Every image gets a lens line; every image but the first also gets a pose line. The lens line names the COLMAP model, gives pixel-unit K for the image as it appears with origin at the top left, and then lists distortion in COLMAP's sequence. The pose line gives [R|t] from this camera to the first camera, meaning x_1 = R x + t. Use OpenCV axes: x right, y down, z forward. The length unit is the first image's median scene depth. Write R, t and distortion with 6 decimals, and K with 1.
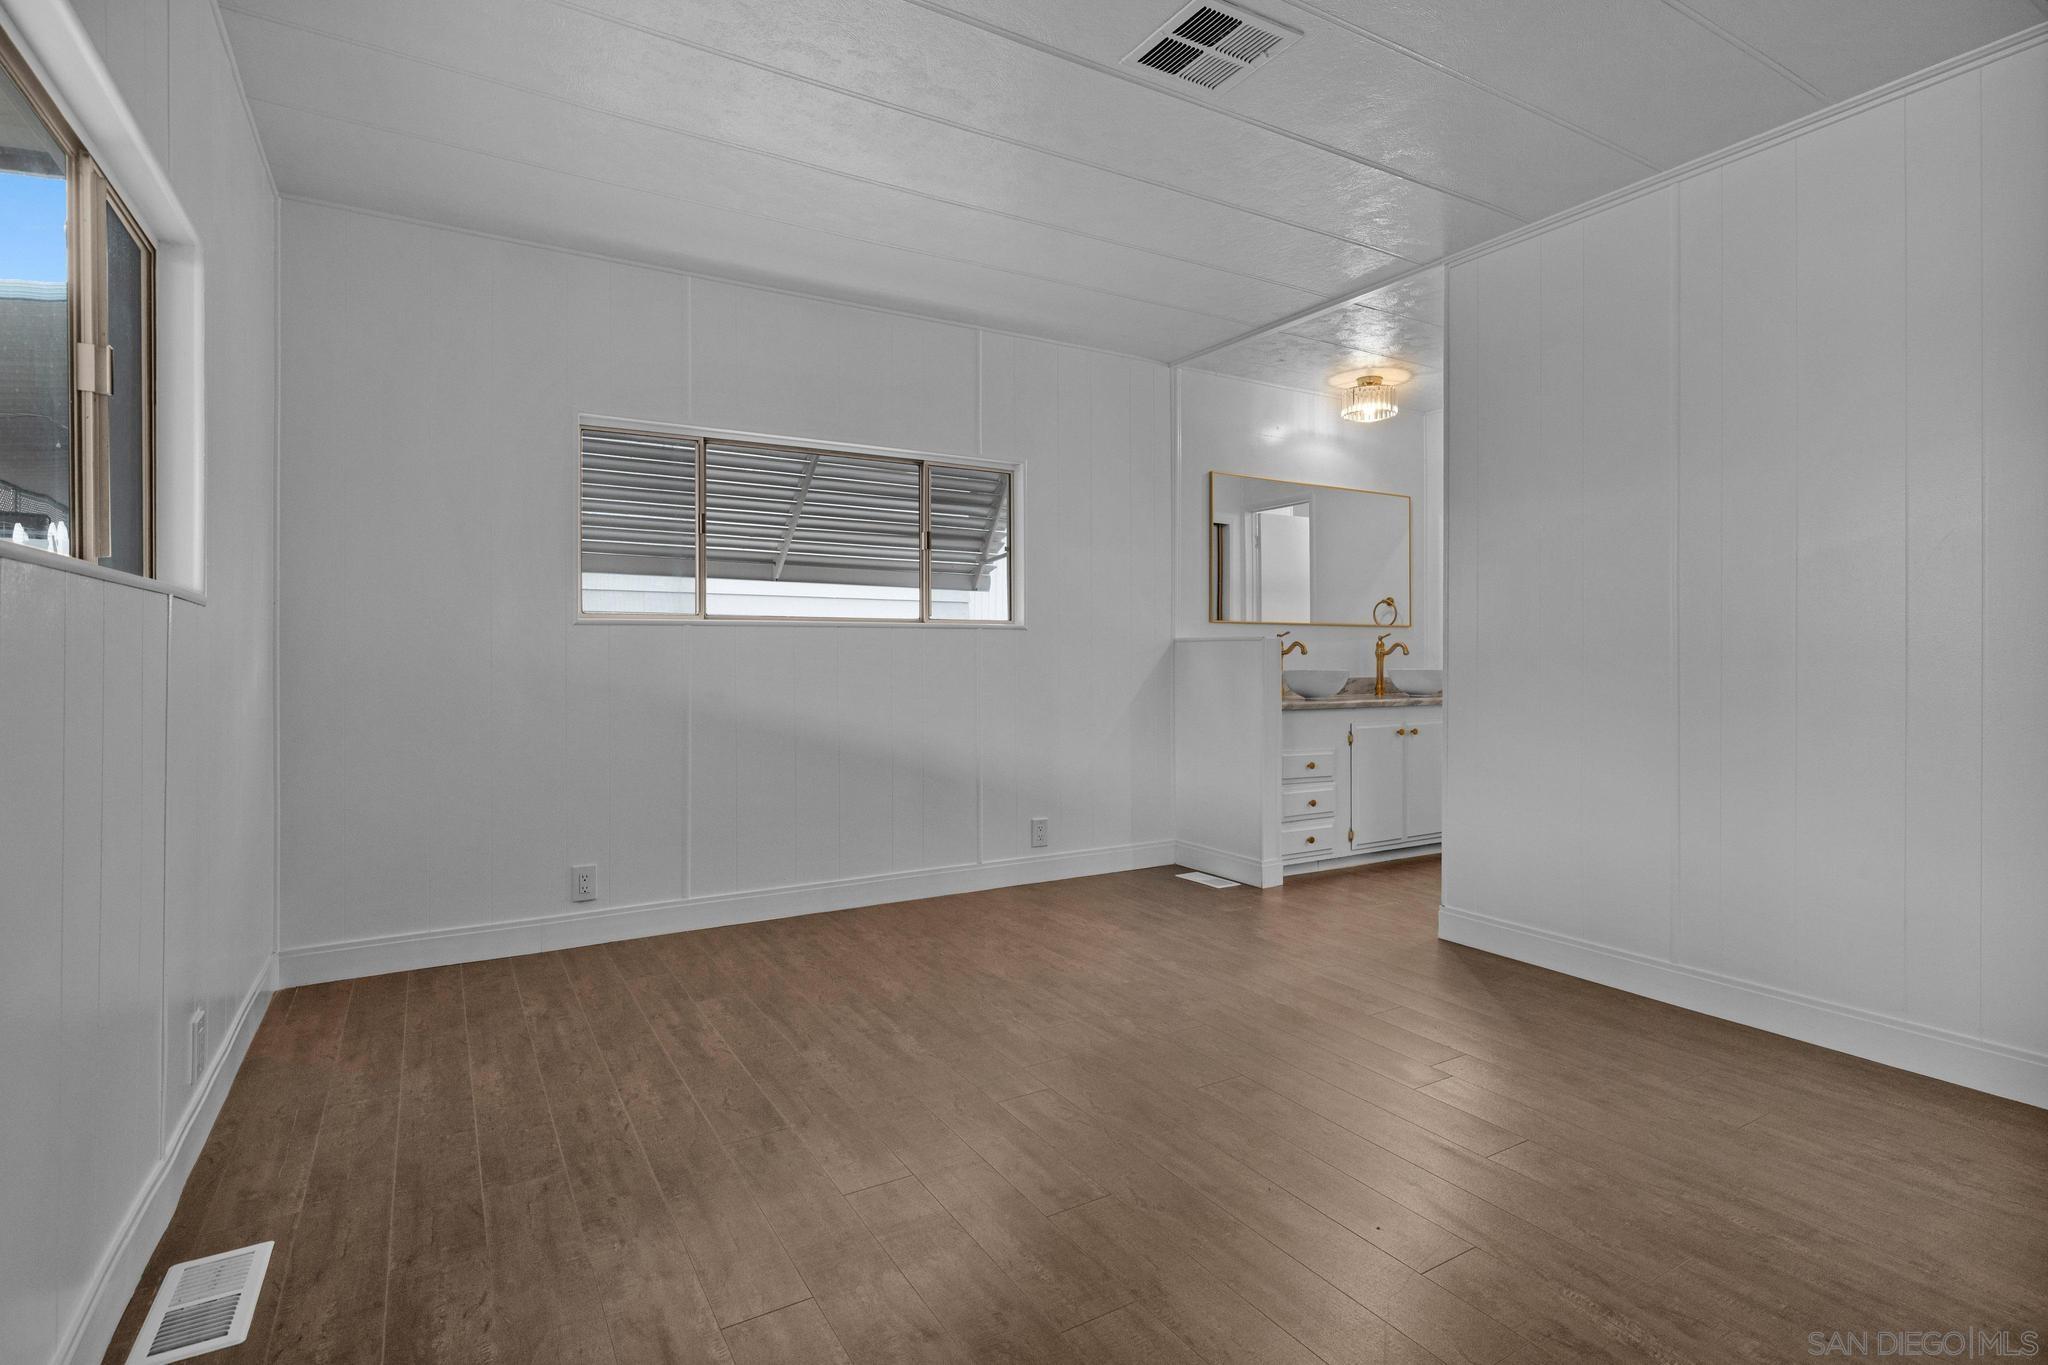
lens RADIAL K [[1001.7, 0, 1043.6], [0, 1001.7, 663.8], [0, 0, 1]] dist [0.005431, 0.001011]
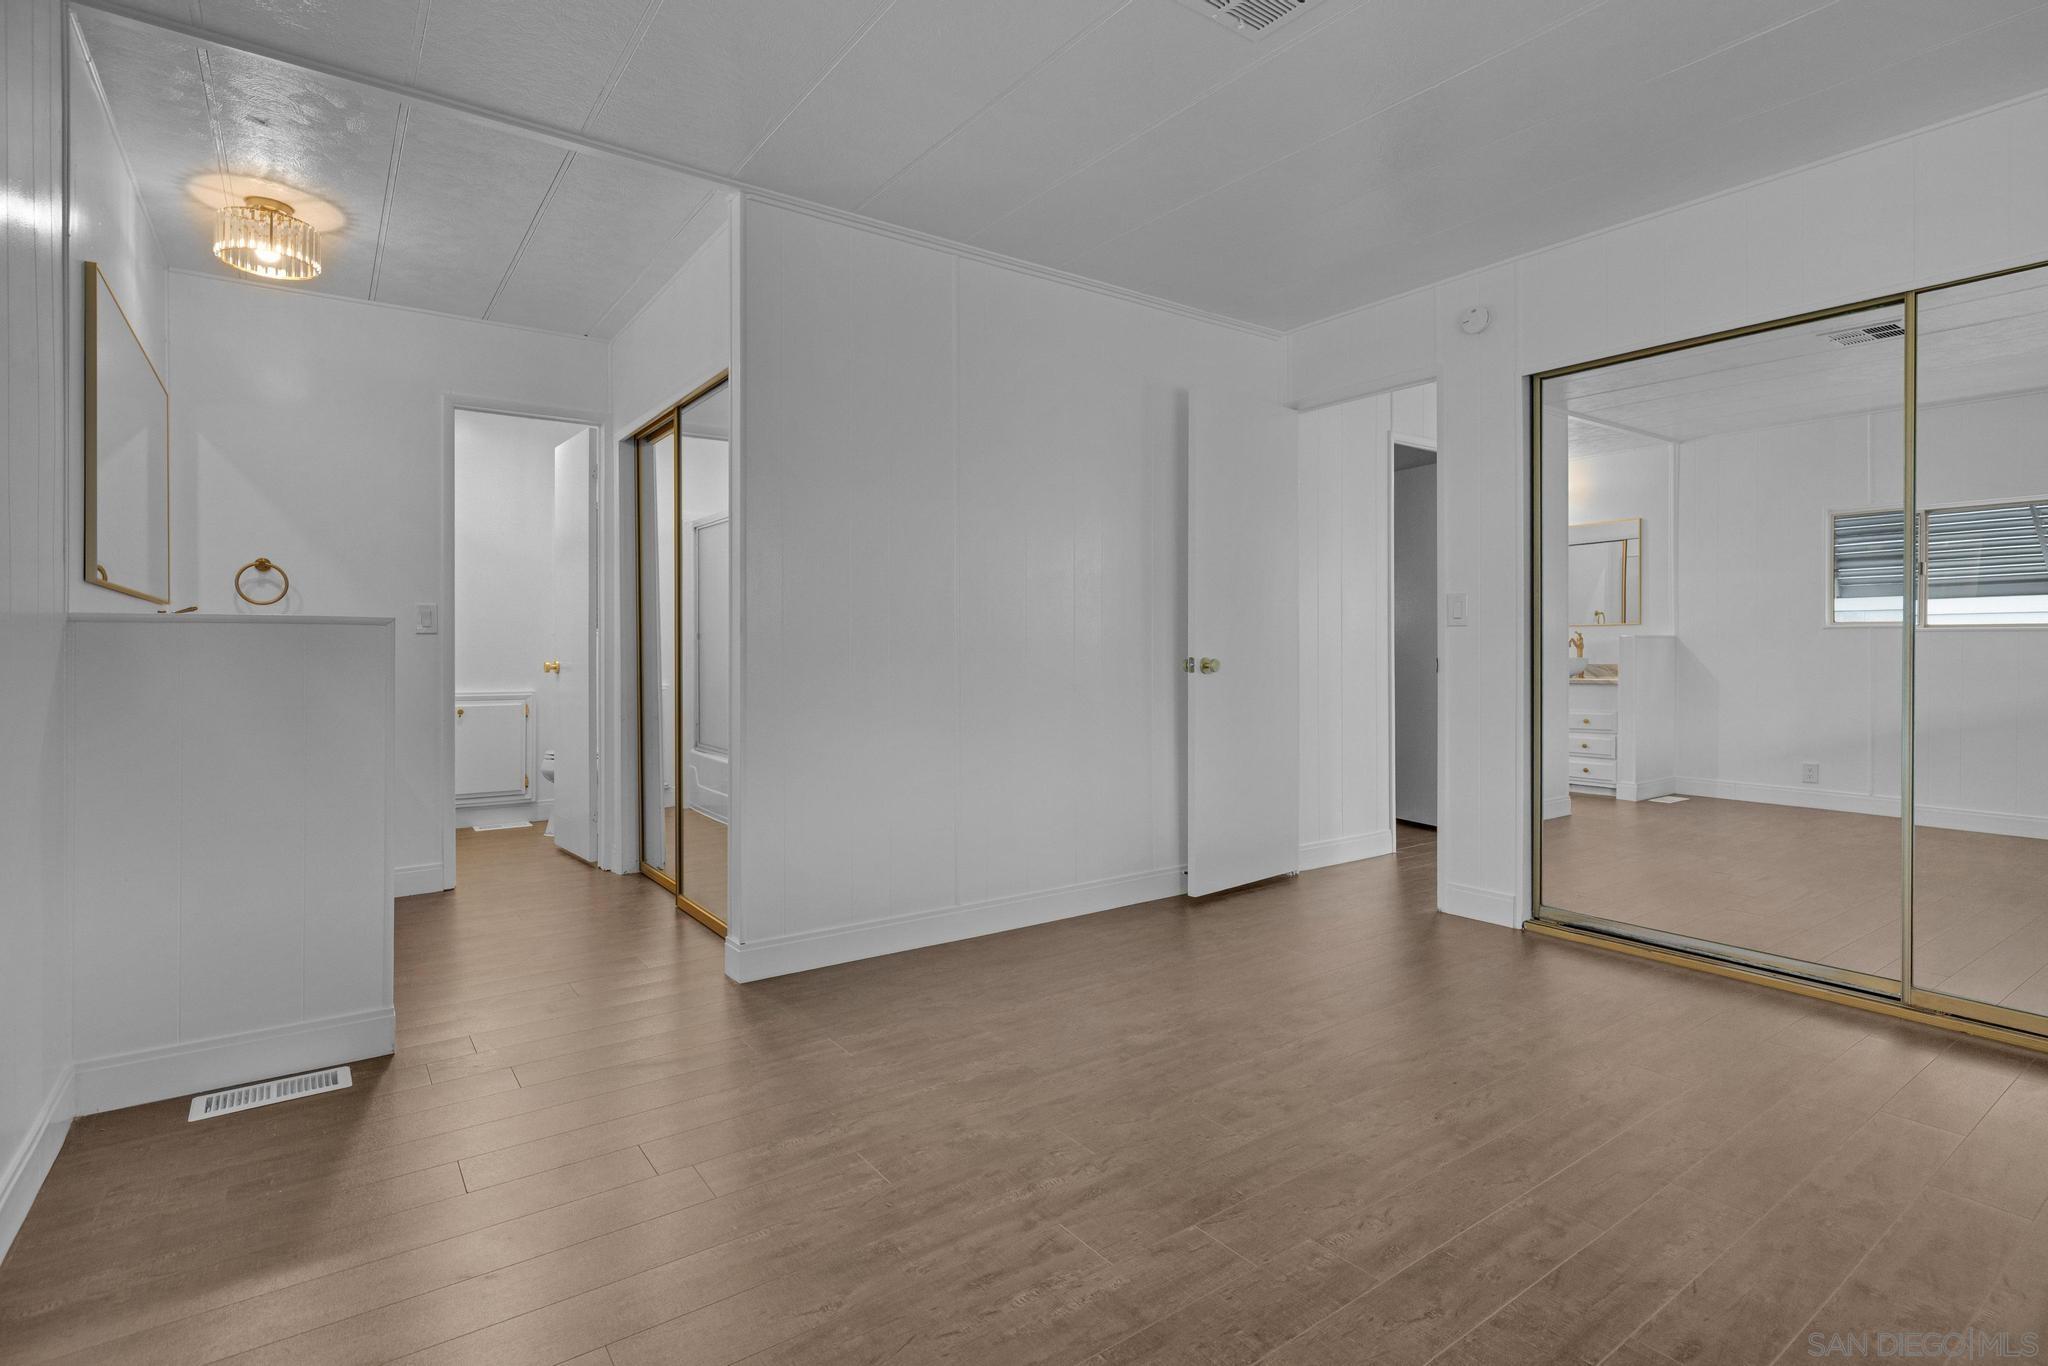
lens RADIAL K [[1001.7, 0, 1012.1], [0, 1001.7, 661.6], [0, 0, 1]] dist [0.005431, 0.001011]
pose [[-0.078546, -0.016555, 0.996773, -0.456548], [0.005547, 0.999839, 0.017043, -0.011317], [-0.996895, 0.006867, -0.078442, 0.820066]]
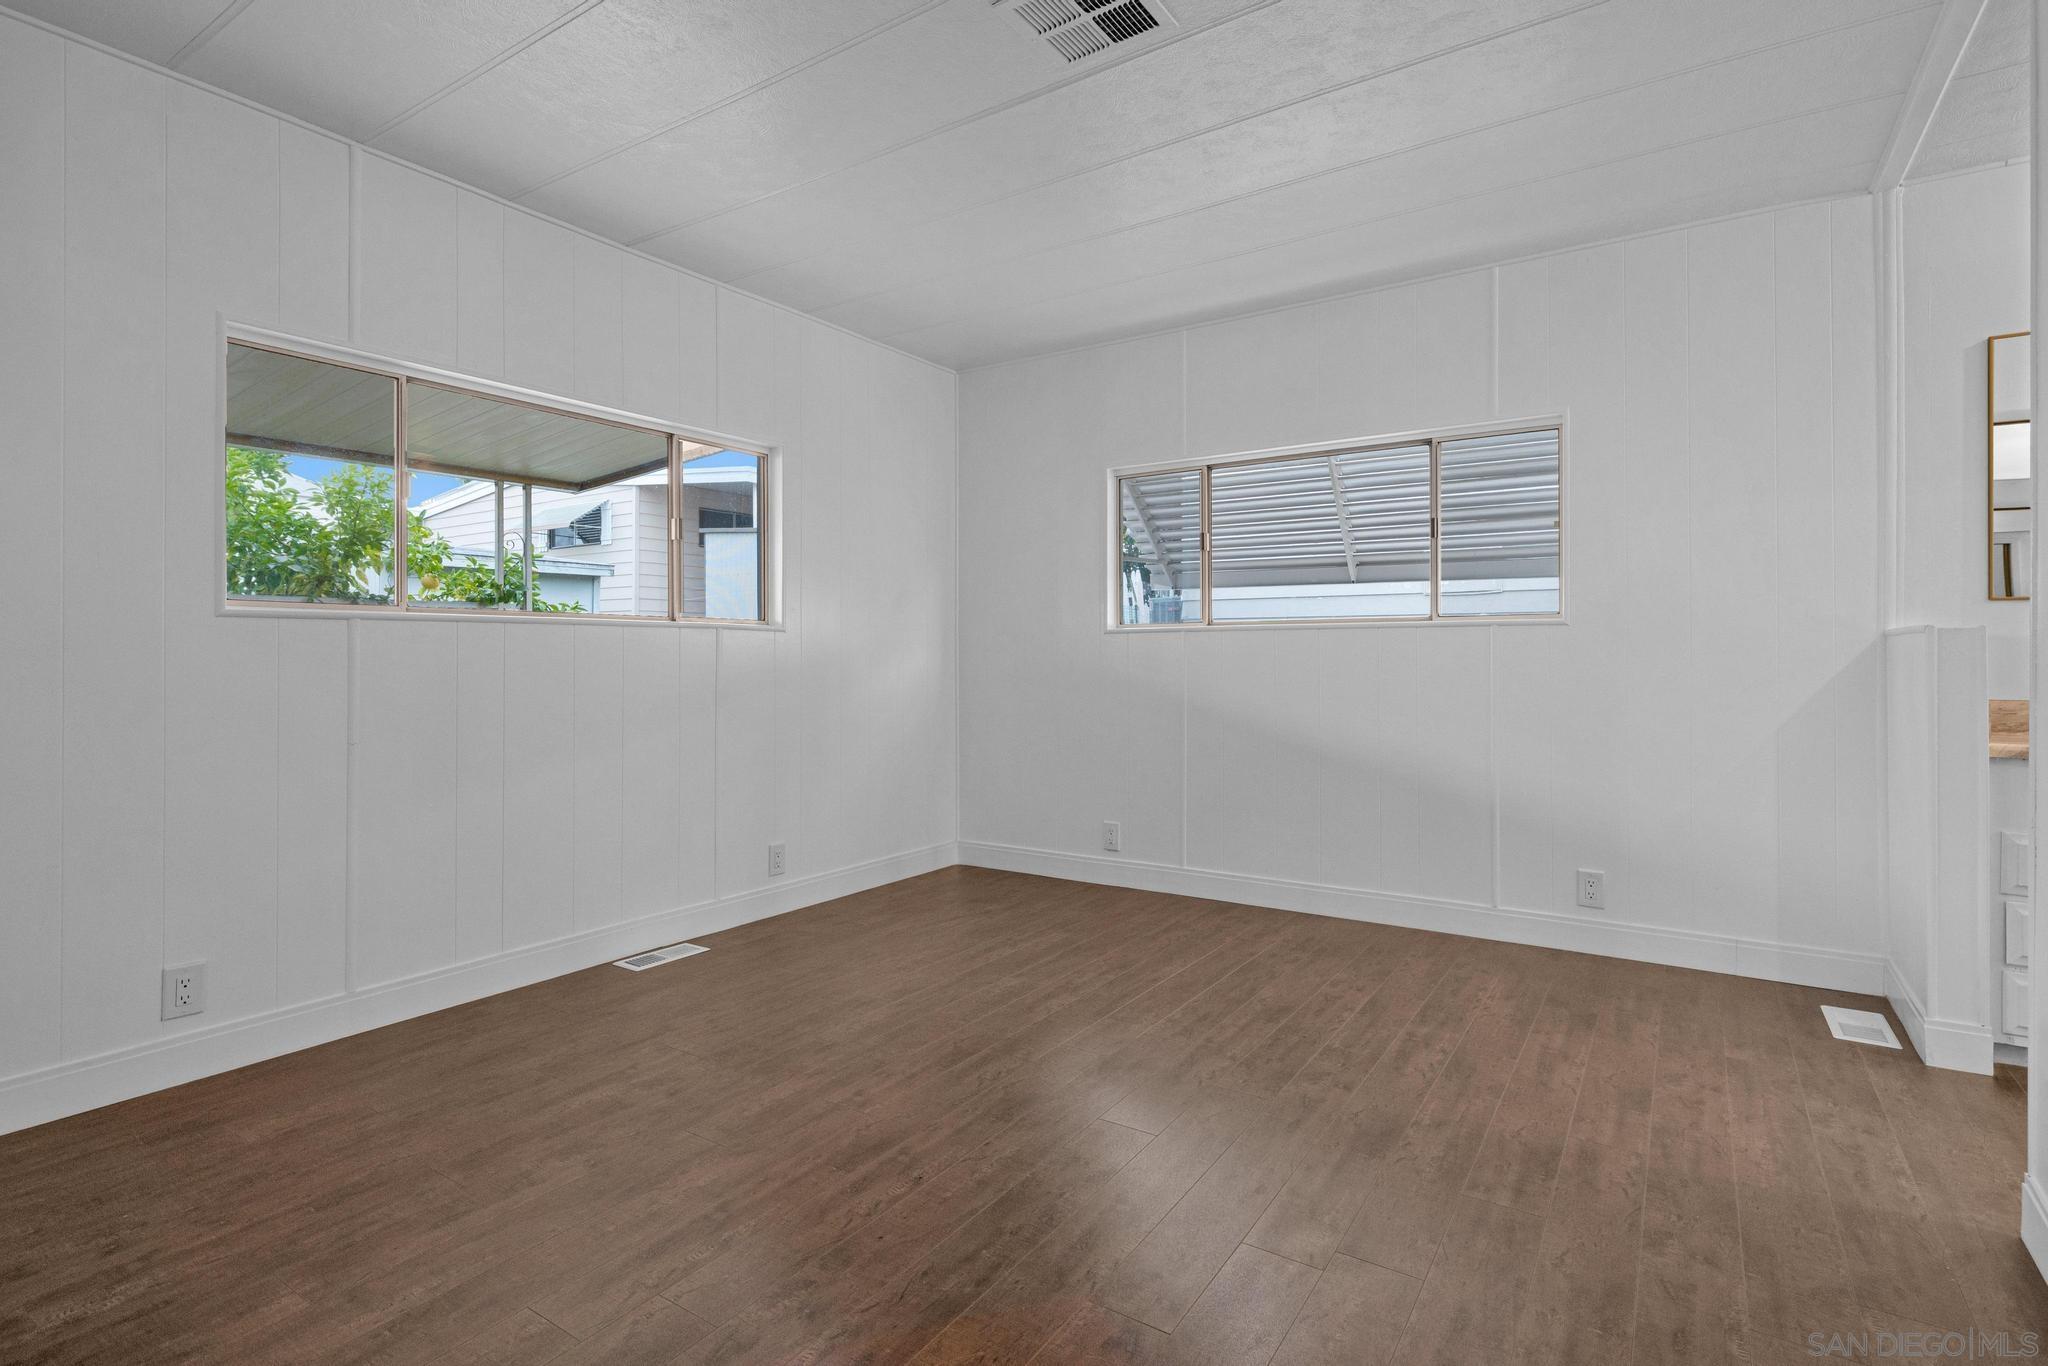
lens RADIAL K [[1001.7, 0, 1007.7], [0, 1001.7, 663.2], [0, 0, 1]] dist [0.005431, 0.001011]
pose [[0.413166, 0.004824, -0.910643, 0.623968], [-0.006733, 0.999975, 0.002242, -0.003187], [0.910631, 0.005205, 0.413188, 0.341053]]
